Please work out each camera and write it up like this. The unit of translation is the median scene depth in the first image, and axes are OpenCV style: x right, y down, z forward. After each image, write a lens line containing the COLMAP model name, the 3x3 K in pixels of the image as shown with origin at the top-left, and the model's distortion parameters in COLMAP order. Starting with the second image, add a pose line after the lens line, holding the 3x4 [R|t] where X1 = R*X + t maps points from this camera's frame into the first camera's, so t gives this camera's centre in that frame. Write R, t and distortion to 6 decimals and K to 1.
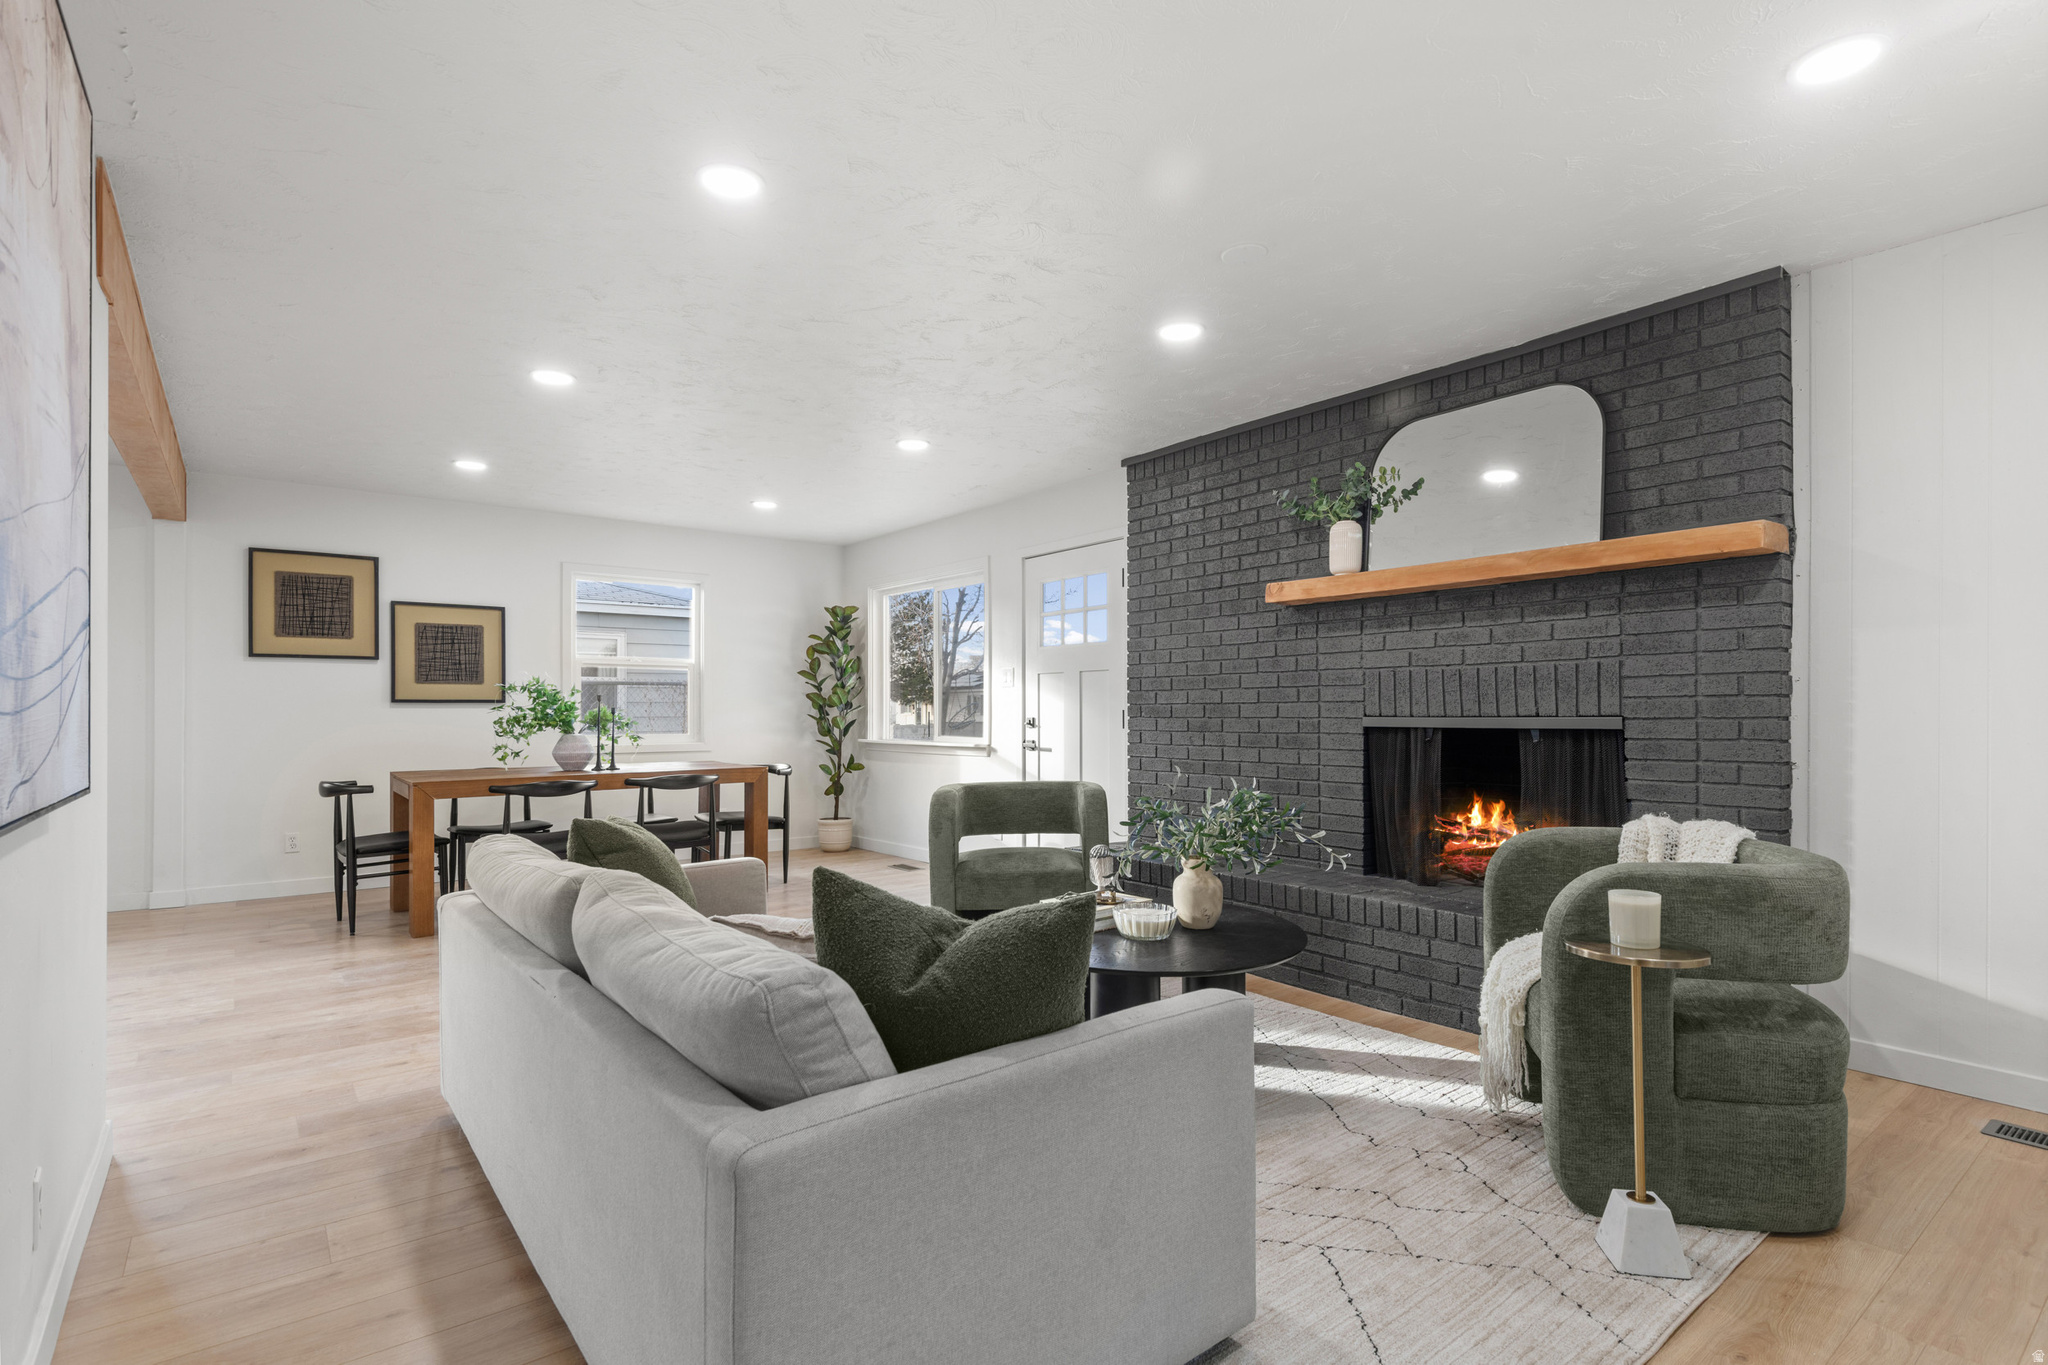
lens RADIAL K [[1032.6, 0, 1024.1], [0, 1032.6, 709.0], [0, 0, 1]] dist [0.035418, -0.021617]
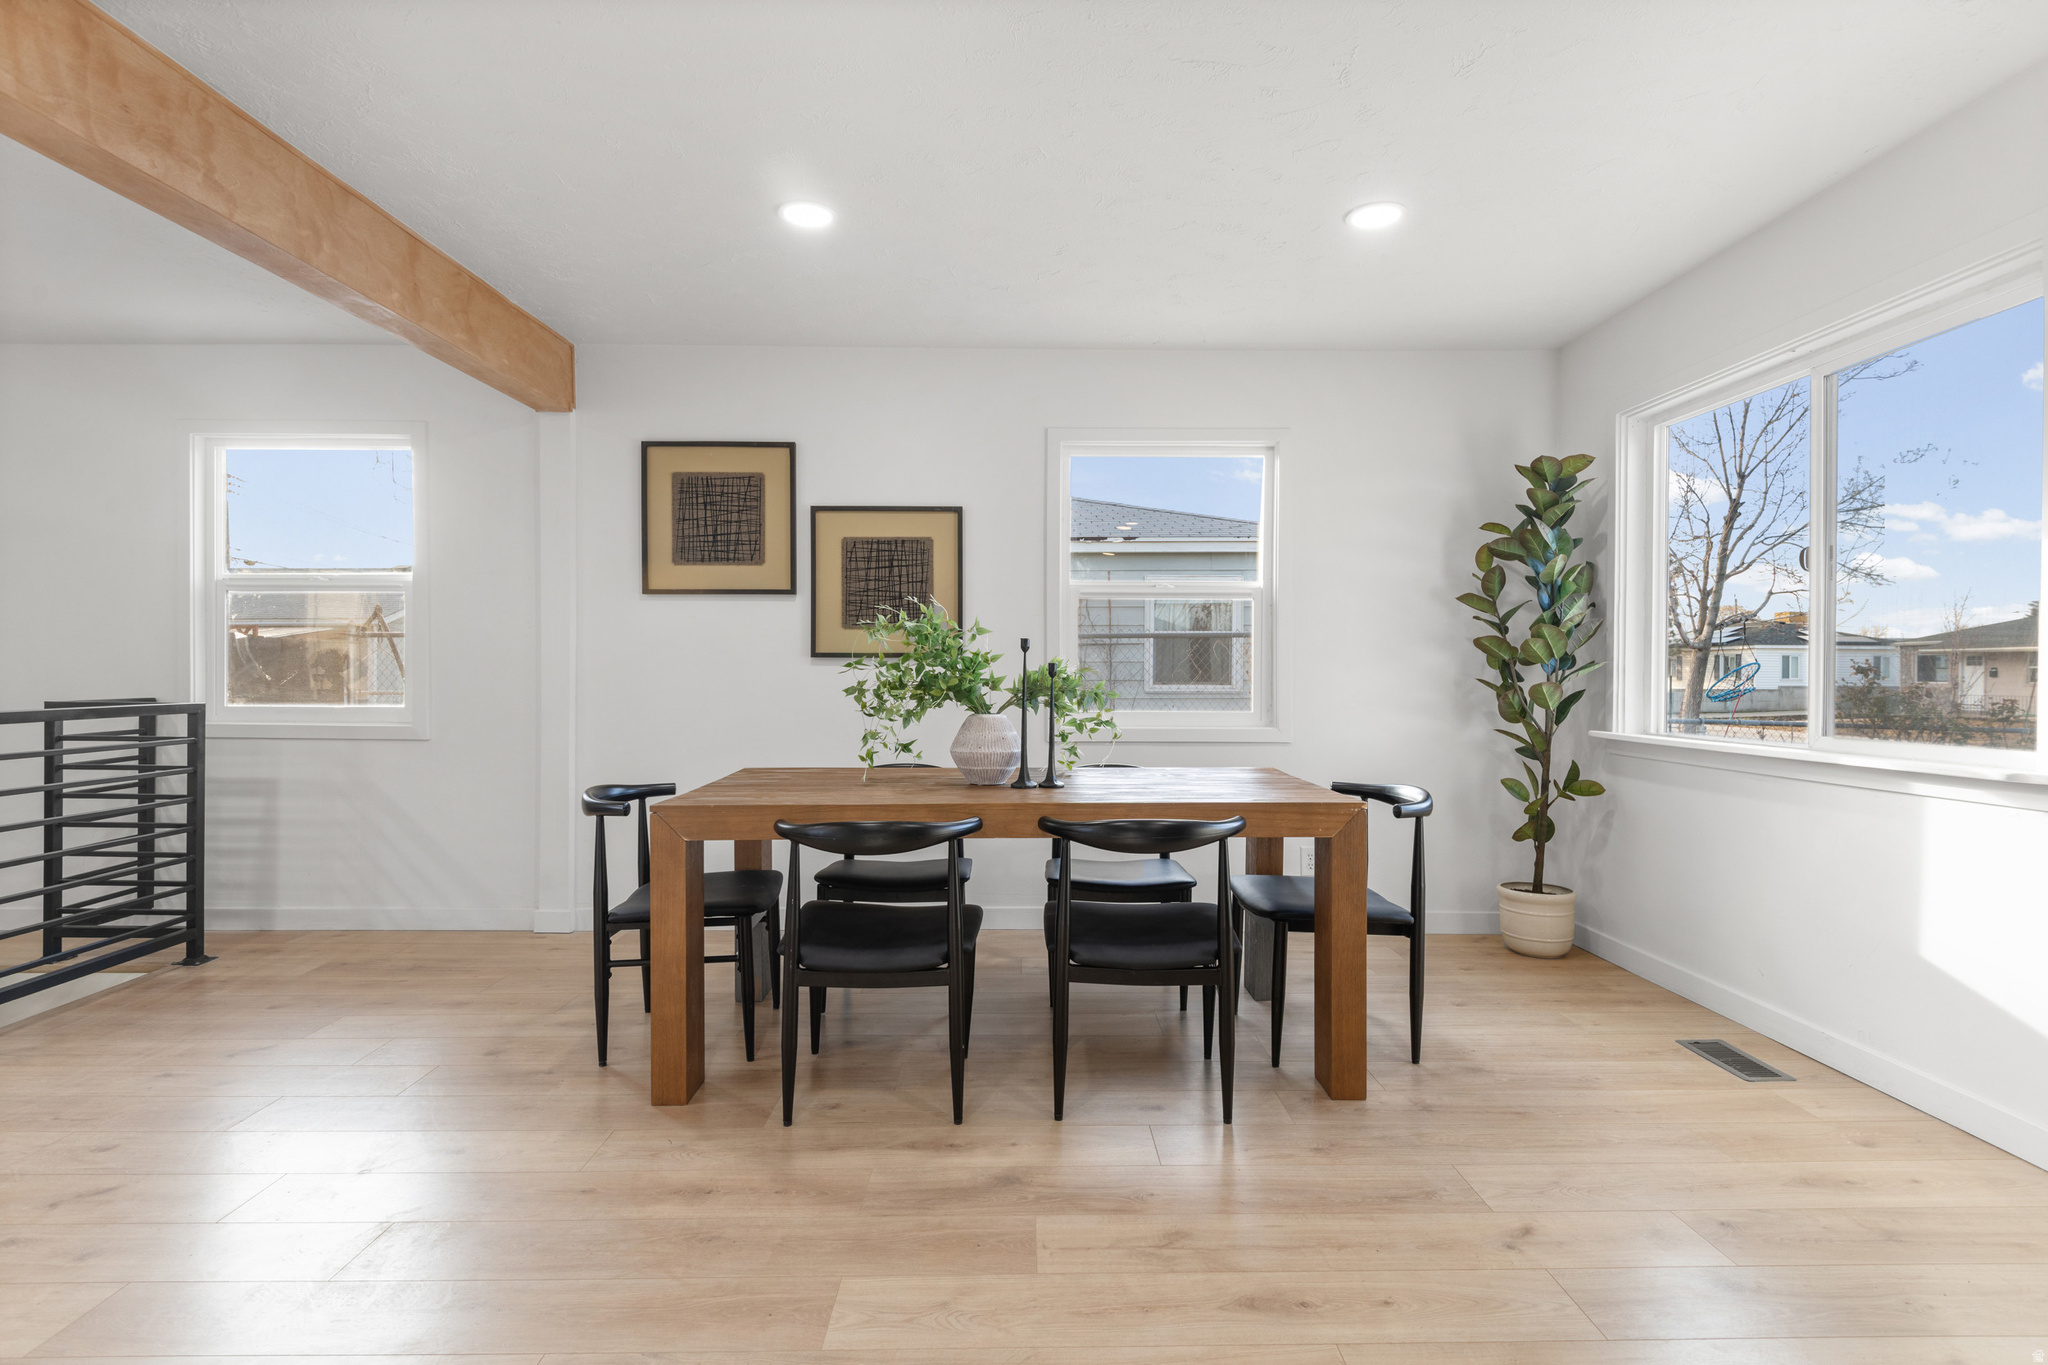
lens RADIAL K [[993.0, 0, 1021.0], [0, 993.0, 679.1], [0, 0, 1]] dist [0.035434, -0.025046]
pose [[0.797990, 0.007285, -0.602627, -0.116062], [-0.002771, 0.999961, 0.008419, 0.002182], [0.602665, -0.005048, 0.797978, 0.596293]]
